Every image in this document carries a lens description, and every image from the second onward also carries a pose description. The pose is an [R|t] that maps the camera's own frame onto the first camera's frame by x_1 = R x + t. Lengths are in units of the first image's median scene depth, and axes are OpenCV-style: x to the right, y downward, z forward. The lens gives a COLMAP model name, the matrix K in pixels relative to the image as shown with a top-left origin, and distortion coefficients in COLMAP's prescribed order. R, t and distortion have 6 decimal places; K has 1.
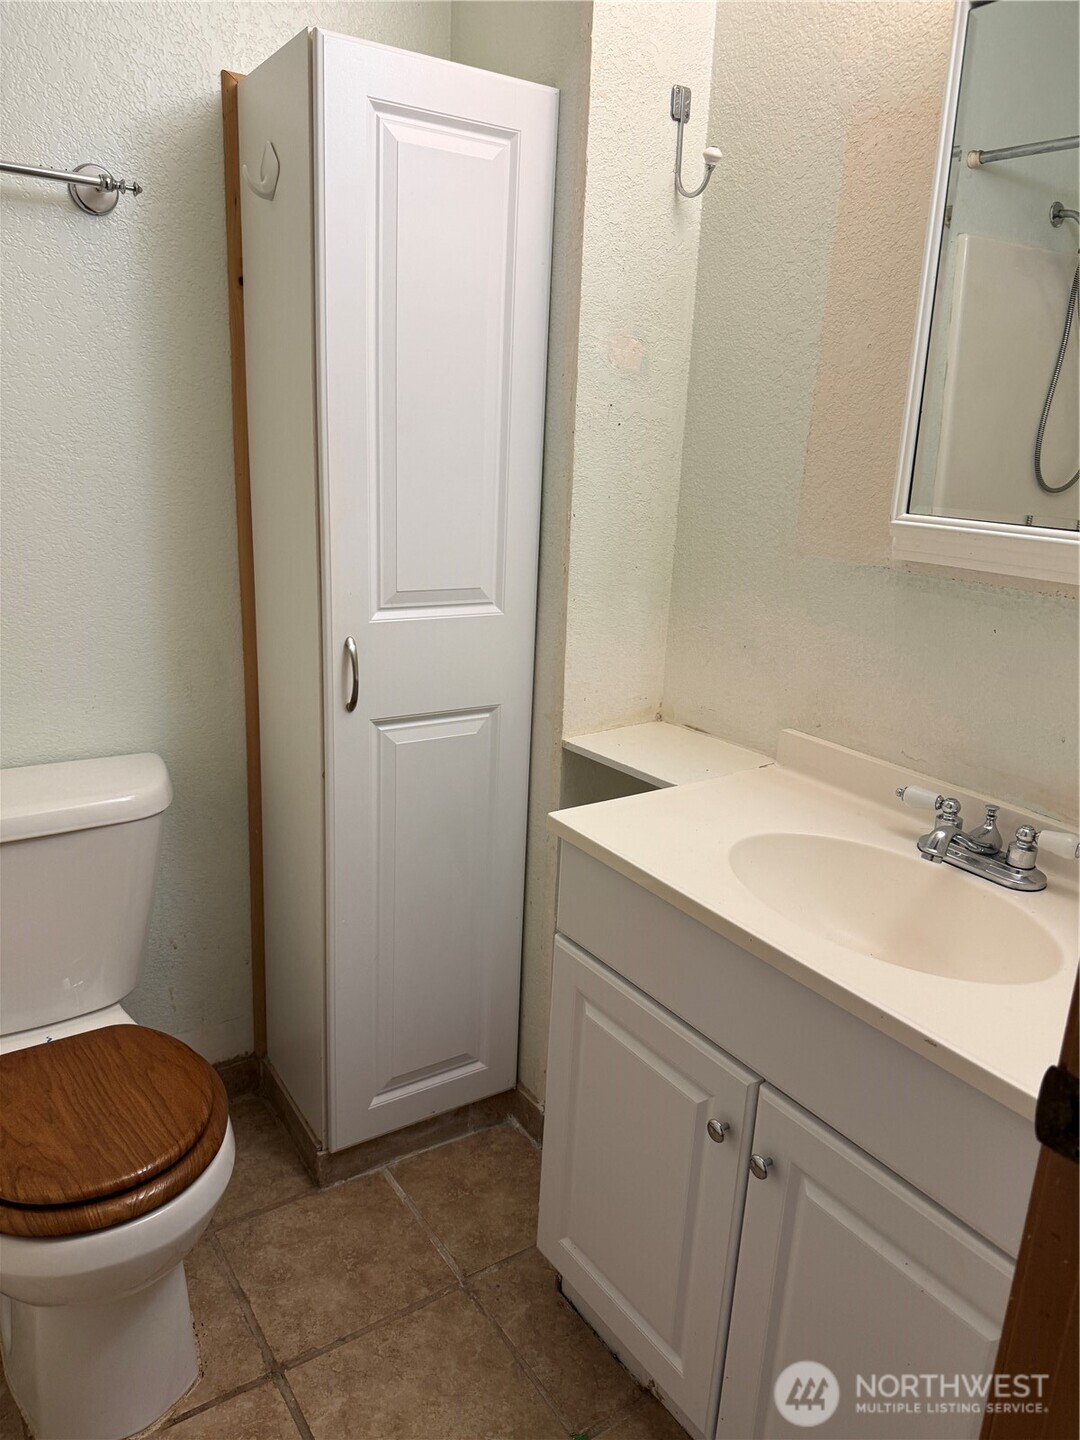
lens RADIAL K [[1024.8, 0, 542.2], [0, 1024.8, 716.5], [0, 0, 1]] dist [0.032584, -0.032103]
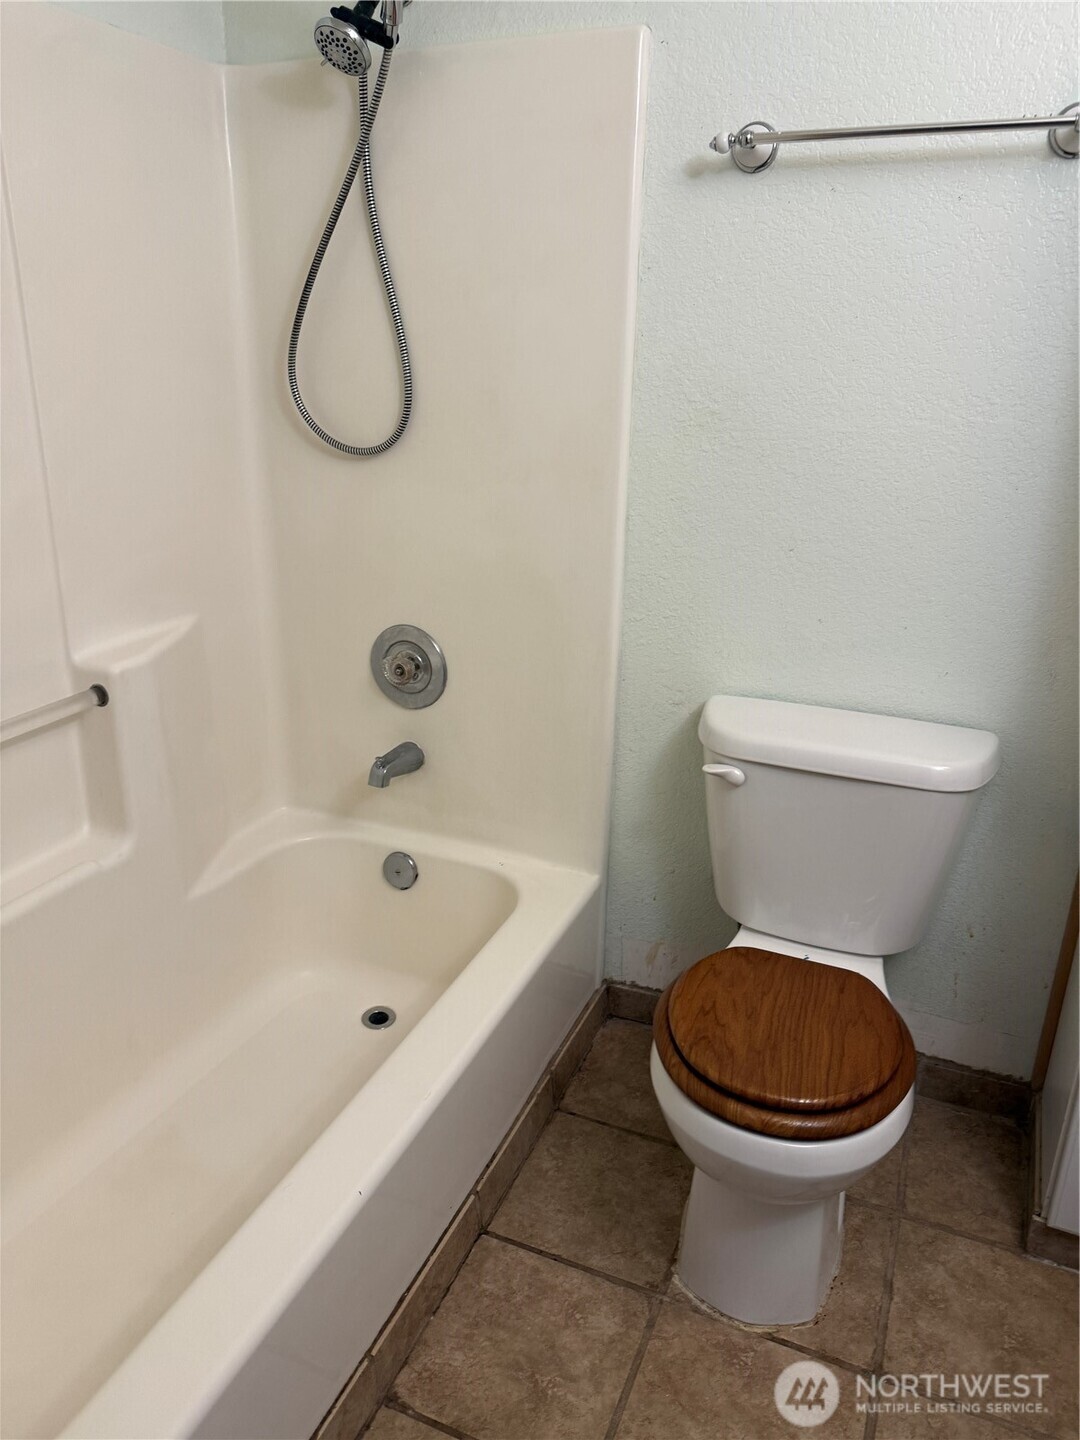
lens RADIAL K [[1026.3, 0, 542.2], [0, 1026.3, 725.0], [0, 0, 1]] dist [0.029547, -0.031282]
pose [[0.546424, 0.249943, -0.799343, 0.172074], [-0.221808, 0.963537, 0.149659, -0.024480], [0.807602, 0.095523, 0.581940, 0.113139]]
